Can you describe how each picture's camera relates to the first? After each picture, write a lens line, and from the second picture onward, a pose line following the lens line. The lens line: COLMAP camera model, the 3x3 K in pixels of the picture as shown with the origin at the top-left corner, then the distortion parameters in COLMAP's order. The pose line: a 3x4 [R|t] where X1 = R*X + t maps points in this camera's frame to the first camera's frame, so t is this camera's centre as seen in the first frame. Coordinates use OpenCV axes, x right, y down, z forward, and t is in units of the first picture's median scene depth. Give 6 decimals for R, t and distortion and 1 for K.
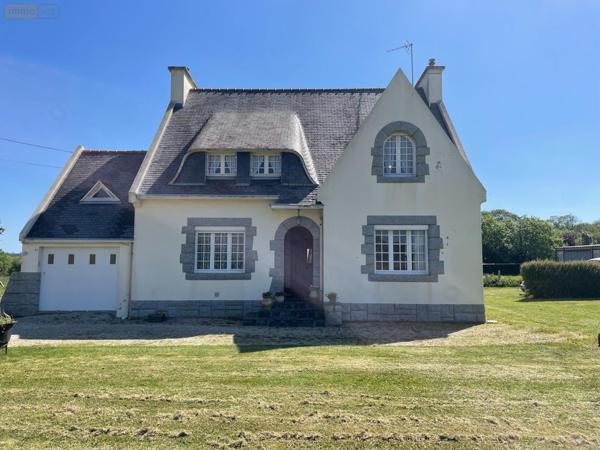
lens RADIAL K [[451.8, 0, 301.5], [0, 451.8, 223.1], [0, 0, 1]] dist [0.085041, -0.098813]
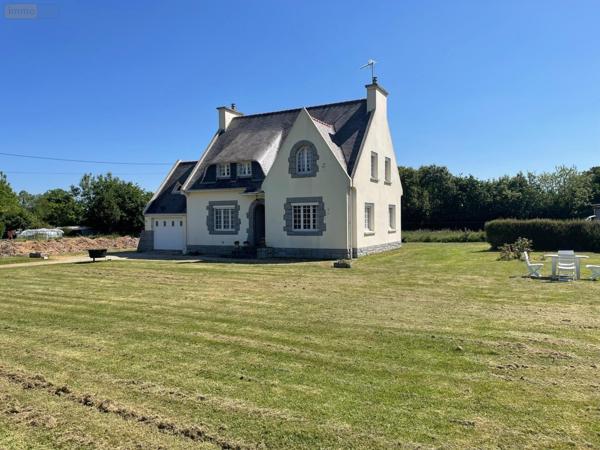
lens RADIAL K [[451.8, 0, 293.9], [0, 451.8, 227.8], [0, 0, 1]] dist [0.085041, -0.098813]
pose [[0.895407, -0.004910, -0.445222, 0.885199], [0.050797, 0.994537, 0.091193, -0.055188], [0.442342, -0.104271, 0.890765, -0.505938]]
